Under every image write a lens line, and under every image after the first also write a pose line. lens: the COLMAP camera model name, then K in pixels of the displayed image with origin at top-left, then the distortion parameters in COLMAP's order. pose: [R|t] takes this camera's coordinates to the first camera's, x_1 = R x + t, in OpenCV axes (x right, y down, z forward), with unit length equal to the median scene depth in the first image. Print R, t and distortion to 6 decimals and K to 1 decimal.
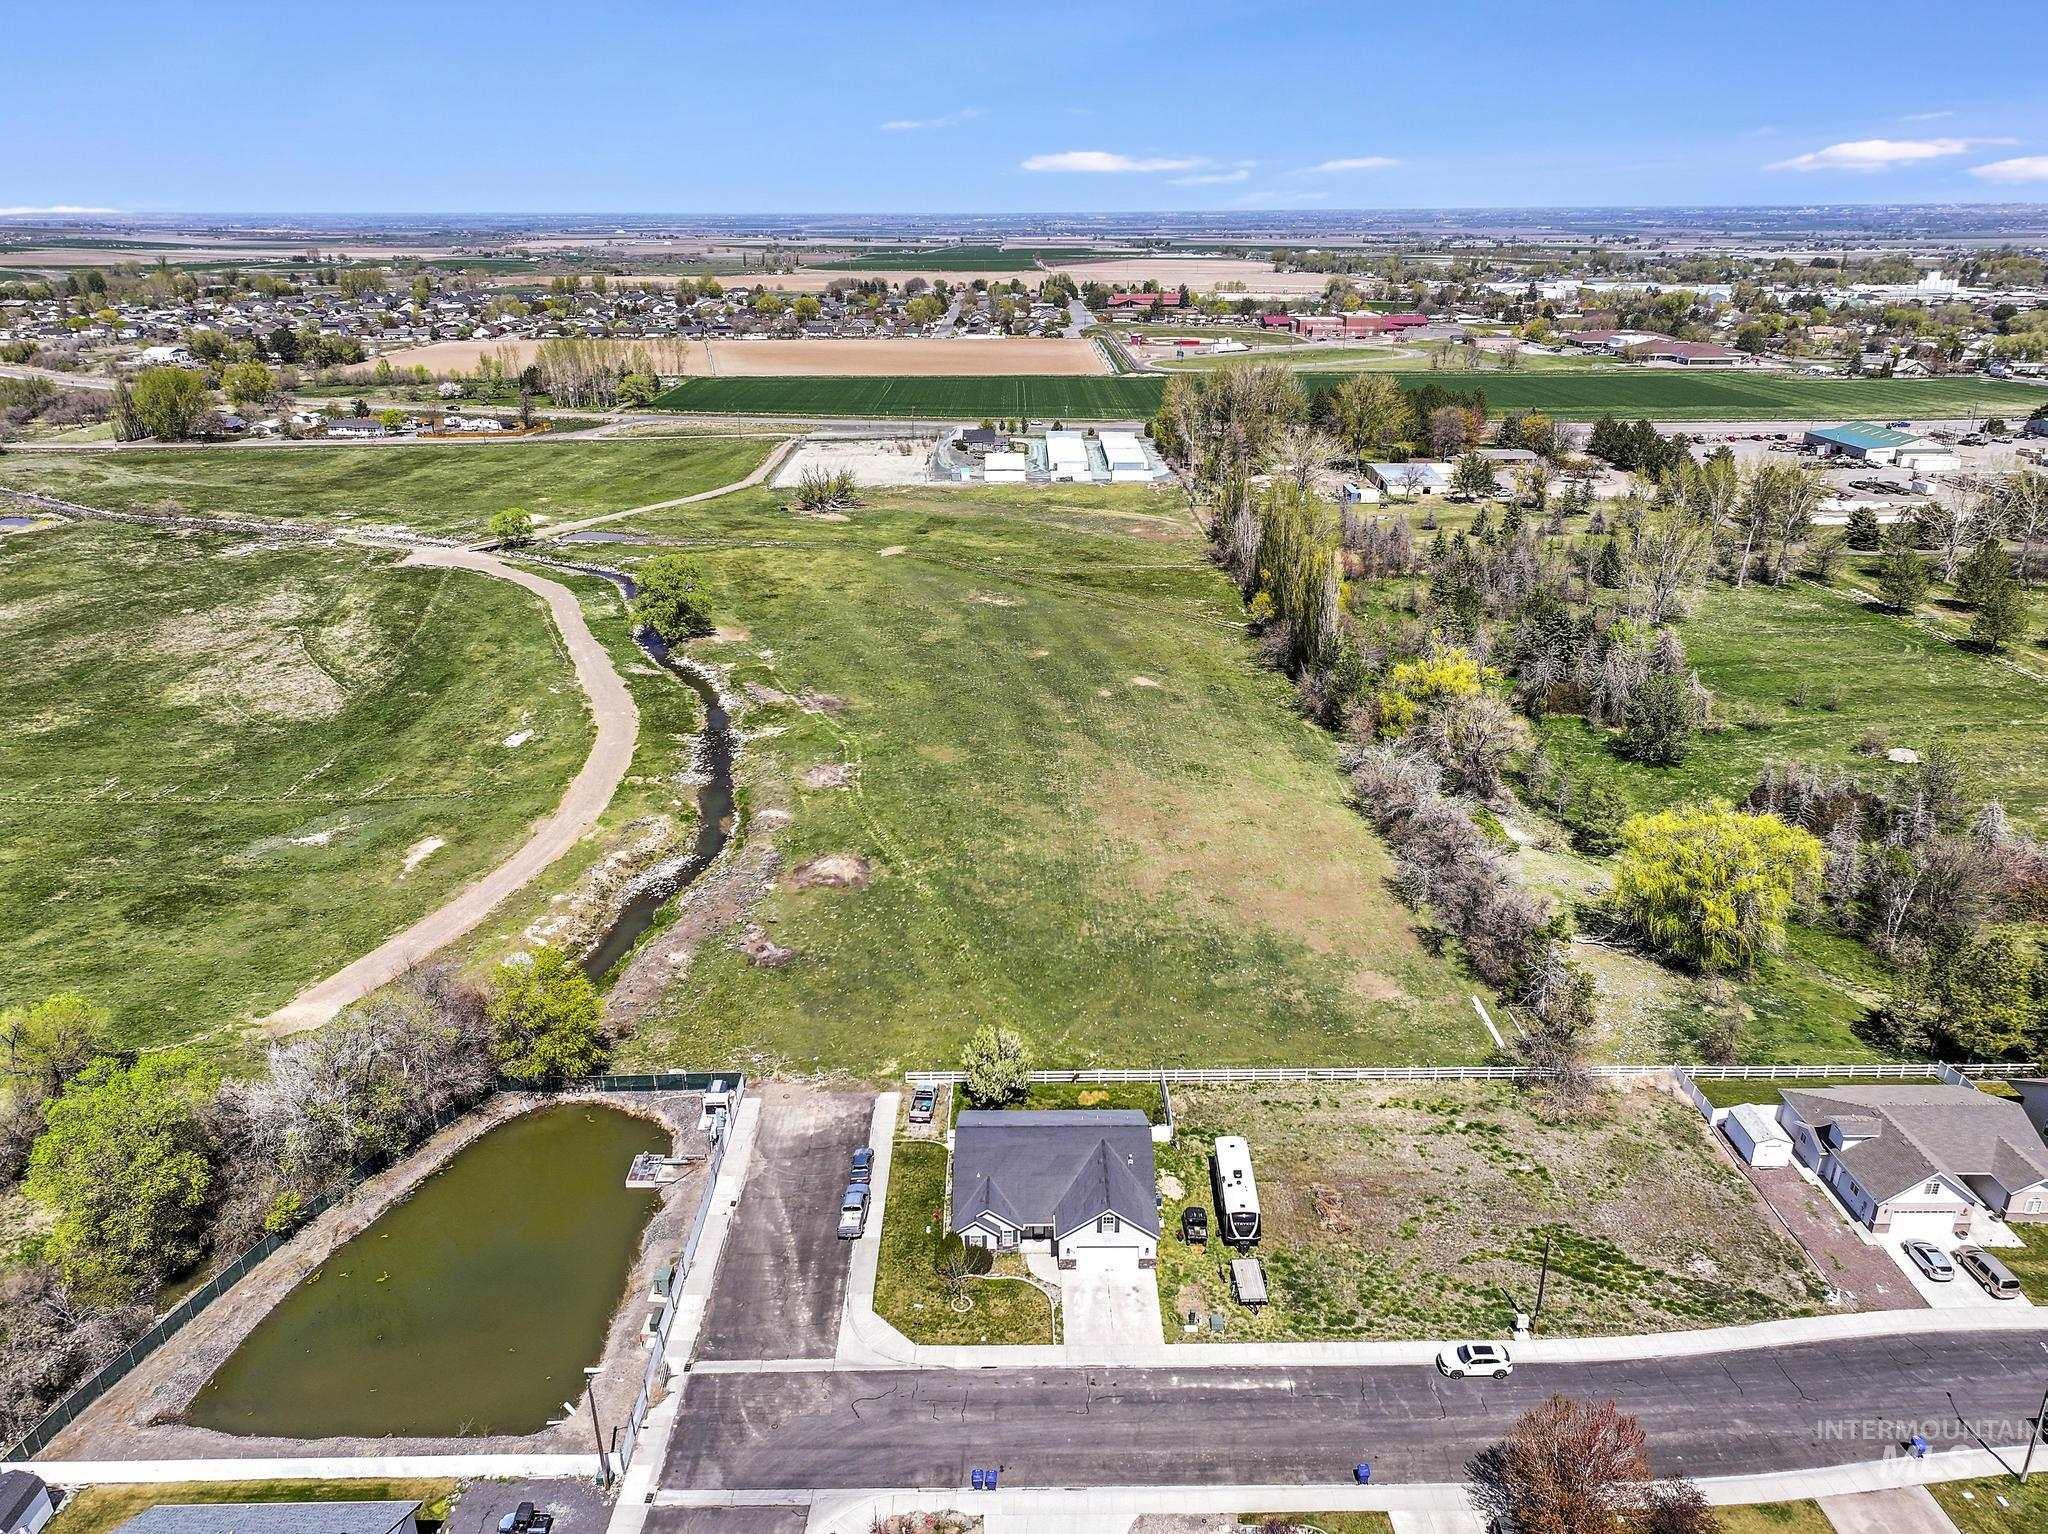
lens RADIAL K [[1434.1, 0, 1032.5], [0, 1434.1, 766.4], [0, 0, 1]] dist [0.003855, 0.004017]
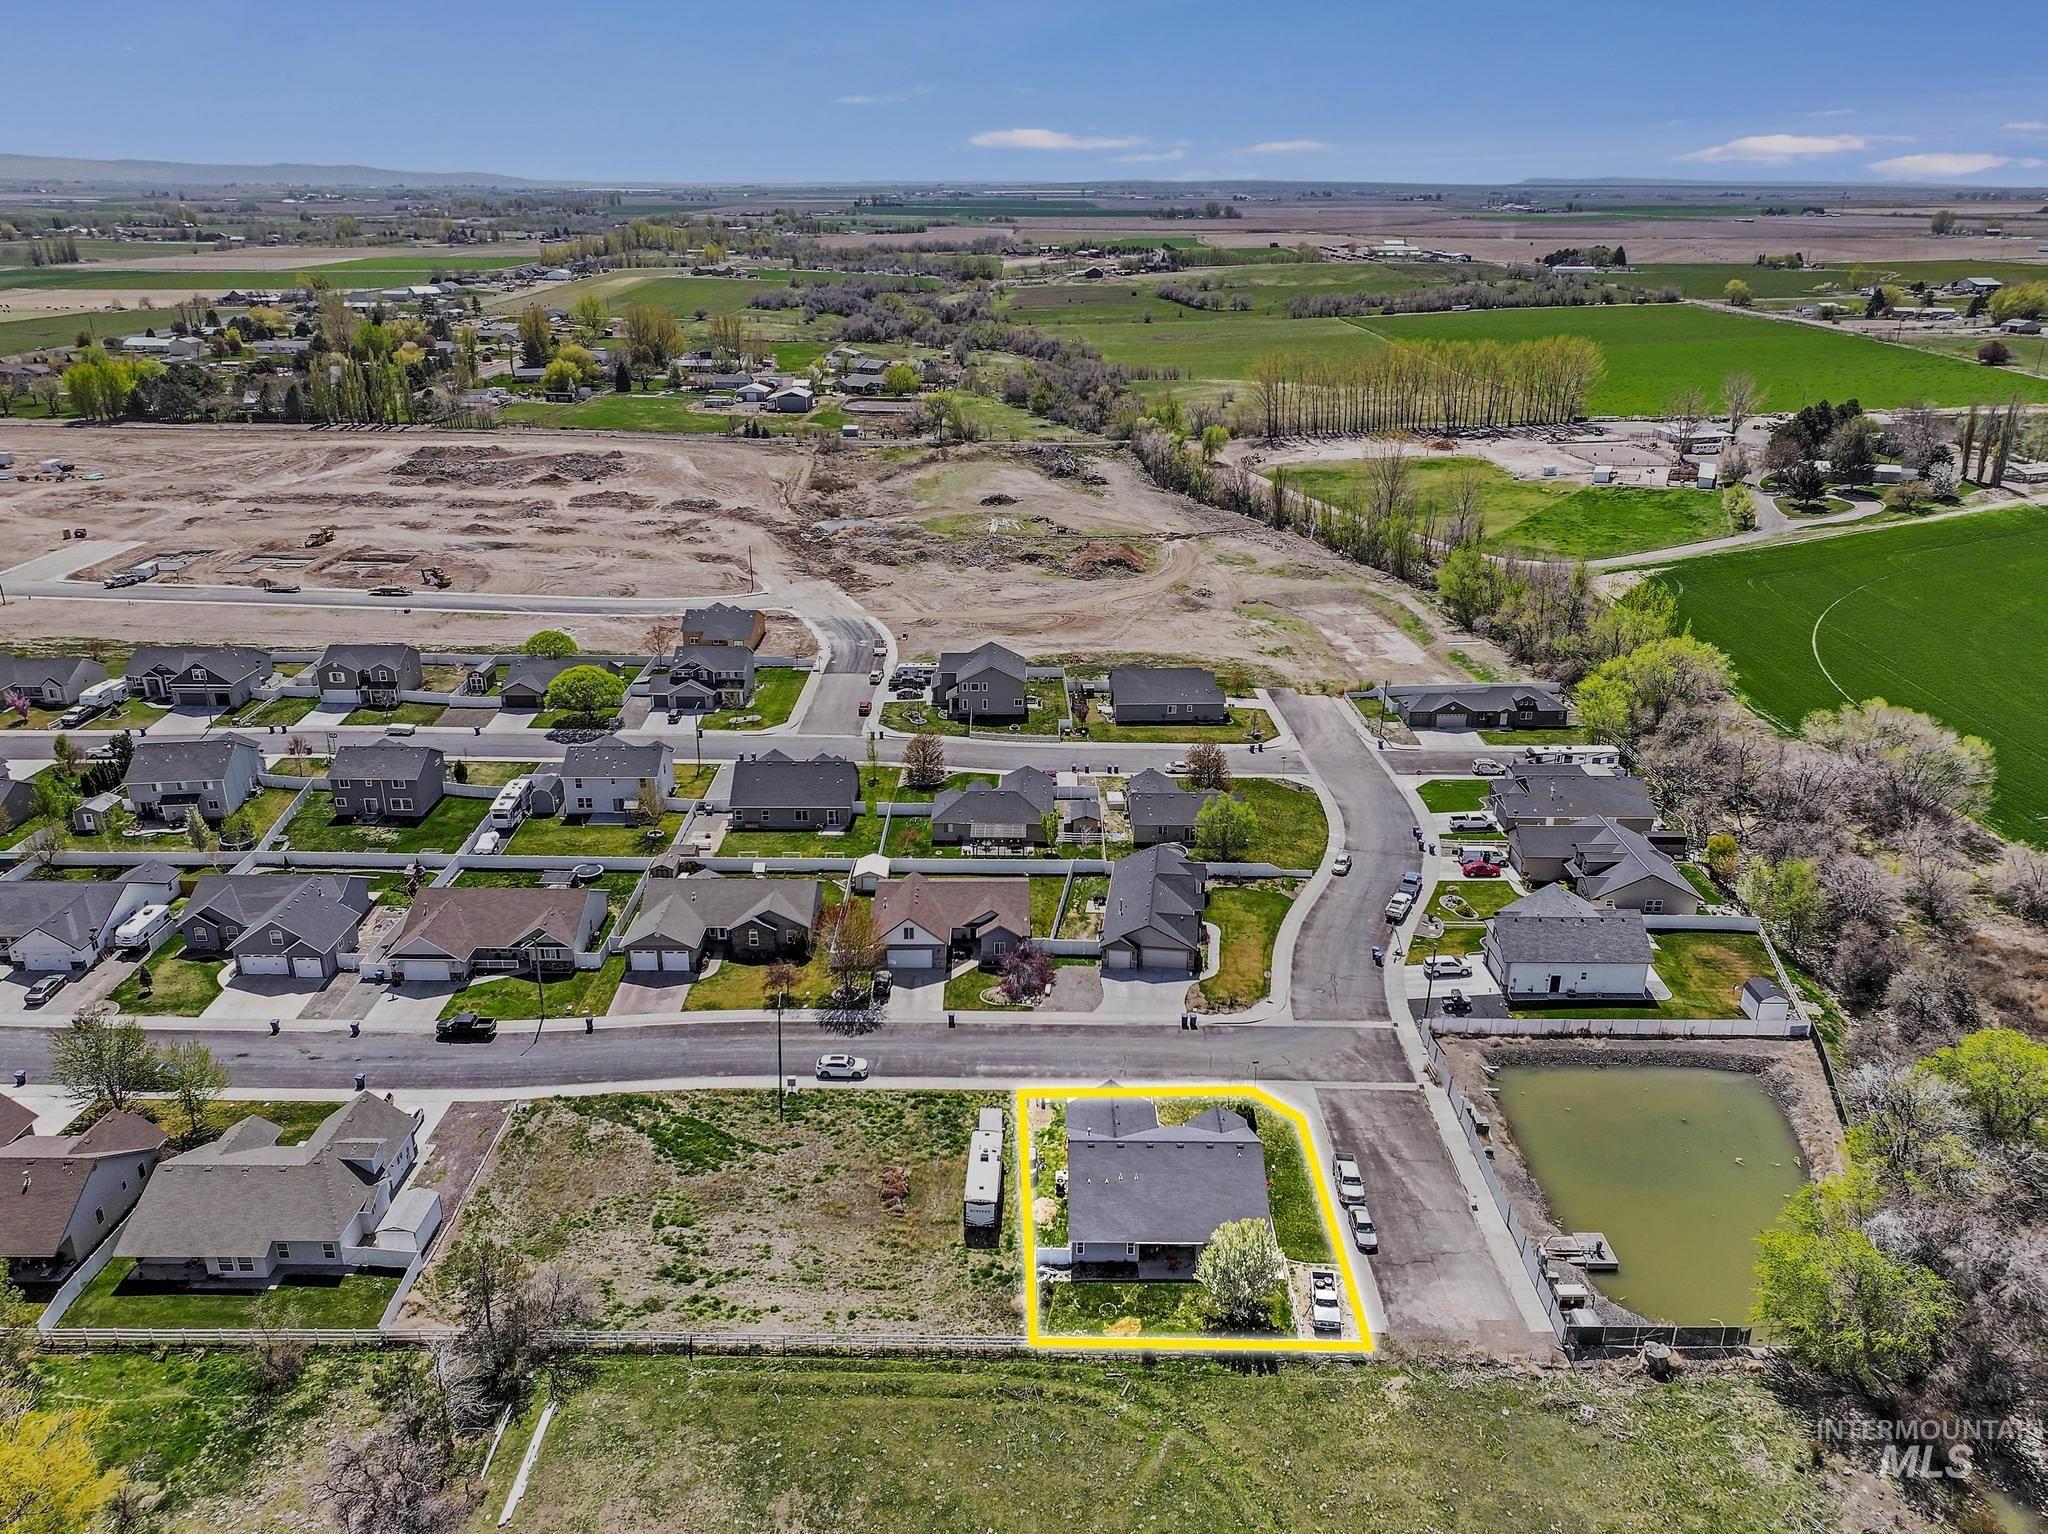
lens RADIAL K [[1454.9, 0, 1030.4], [0, 1454.9, 777.9], [0, 0, 1]] dist [0.001041, 0.008846]
pose [[-0.999883, -0.010794, 0.010807, 0.106407], [-0.000568, 0.733296, 0.679909, -0.666477], [-0.015263, 0.679824, -0.733217, 1.665689]]
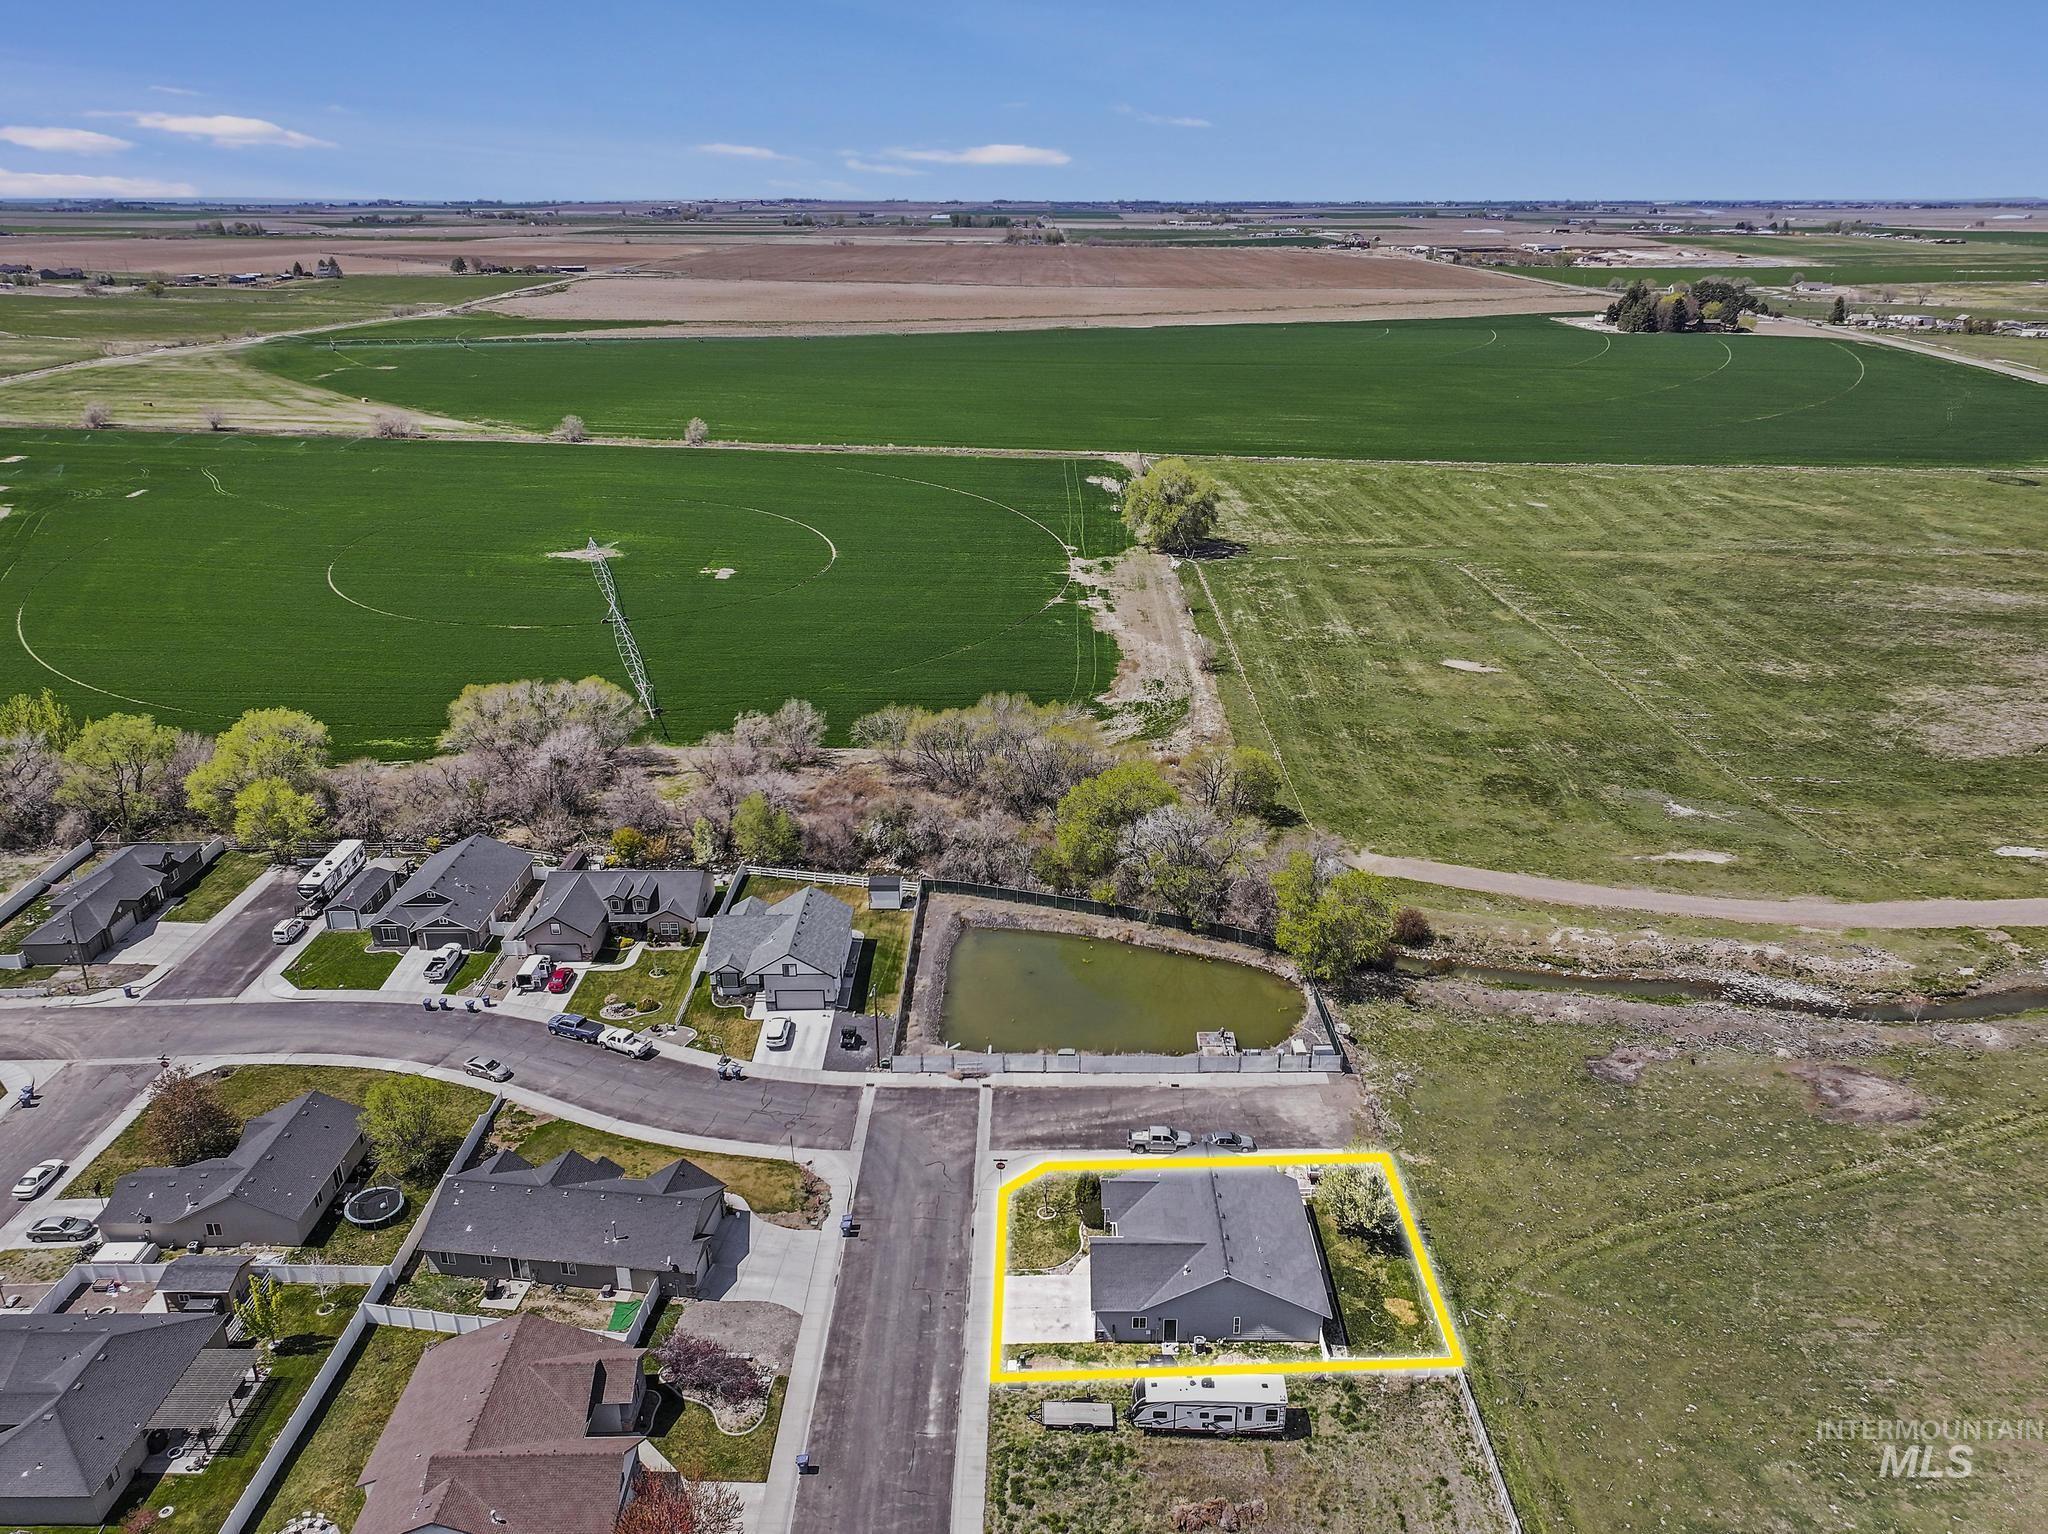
lens RADIAL K [[1454.9, 0, 1030.4], [0, 1454.9, 777.9], [0, 0, 1]] dist [0.001041, 0.008846]
pose [[-0.017928, 0.368790, -0.929340, 0.847603], [-0.355863, 0.866269, 0.350627, -0.299599], [0.934366, 0.337003, 0.115708, 0.719281]]
